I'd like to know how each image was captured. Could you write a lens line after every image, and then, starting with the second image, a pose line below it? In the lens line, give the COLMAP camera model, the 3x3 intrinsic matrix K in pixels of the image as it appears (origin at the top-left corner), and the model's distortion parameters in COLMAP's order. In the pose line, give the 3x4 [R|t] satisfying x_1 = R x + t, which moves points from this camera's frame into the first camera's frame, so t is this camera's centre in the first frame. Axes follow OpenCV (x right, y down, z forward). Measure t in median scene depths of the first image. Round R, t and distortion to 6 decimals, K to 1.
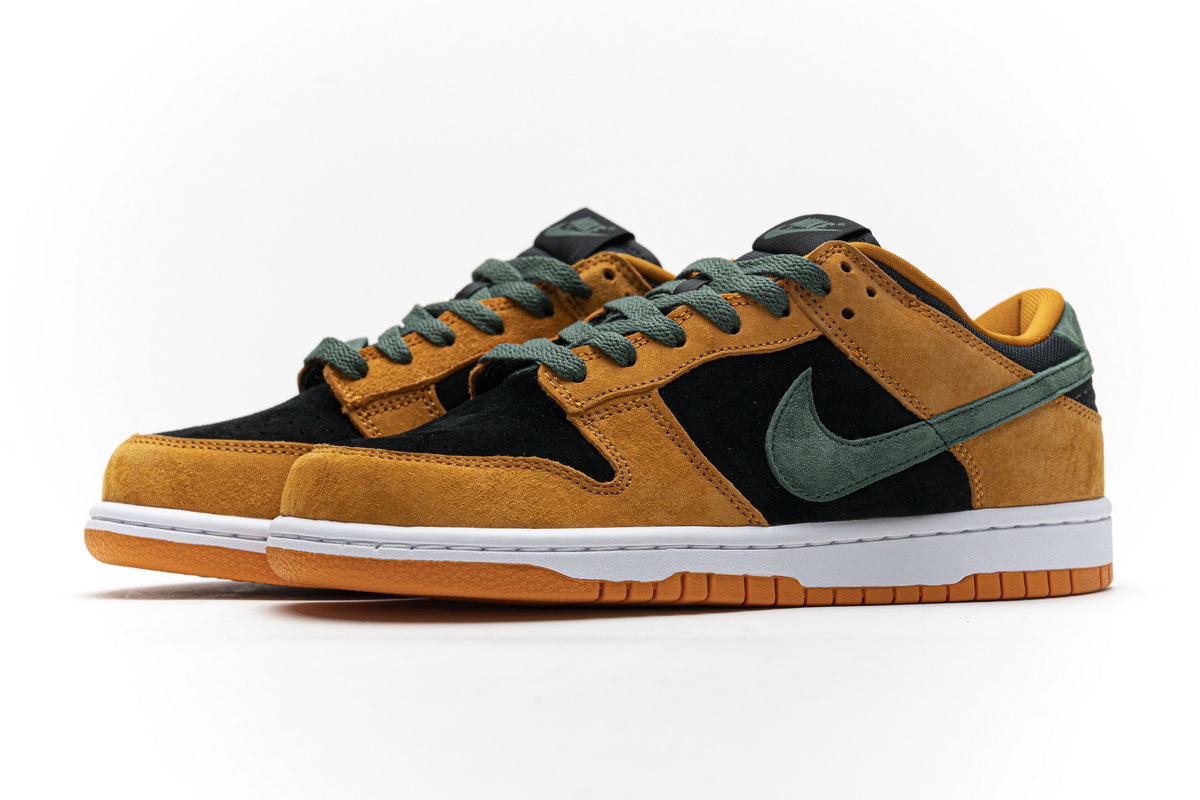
lens RADIAL K [[1959.6, 0, 600.0], [0, 1959.6, 400.0], [0, 0, 1]] dist [-0.027875, -0.084484]
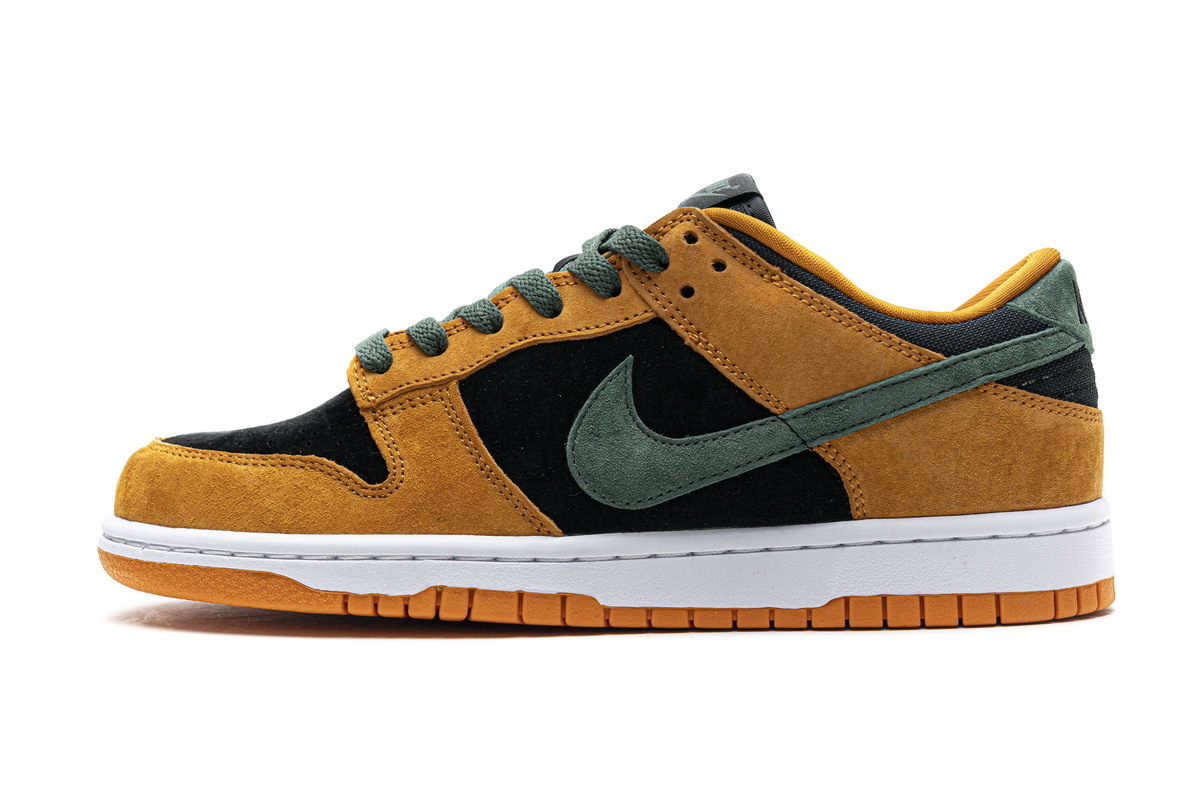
lens RADIAL K [[1959.6, 0, 600.0], [0, 1959.6, 400.0], [0, 0, 1]] dist [-0.027875, -0.084484]
pose [[0.918813, 0.002892, -0.394684, 0.439071], [0.009810, 0.999497, 0.030161, -0.023014], [0.394572, -0.031584, 0.918322, 0.189618]]
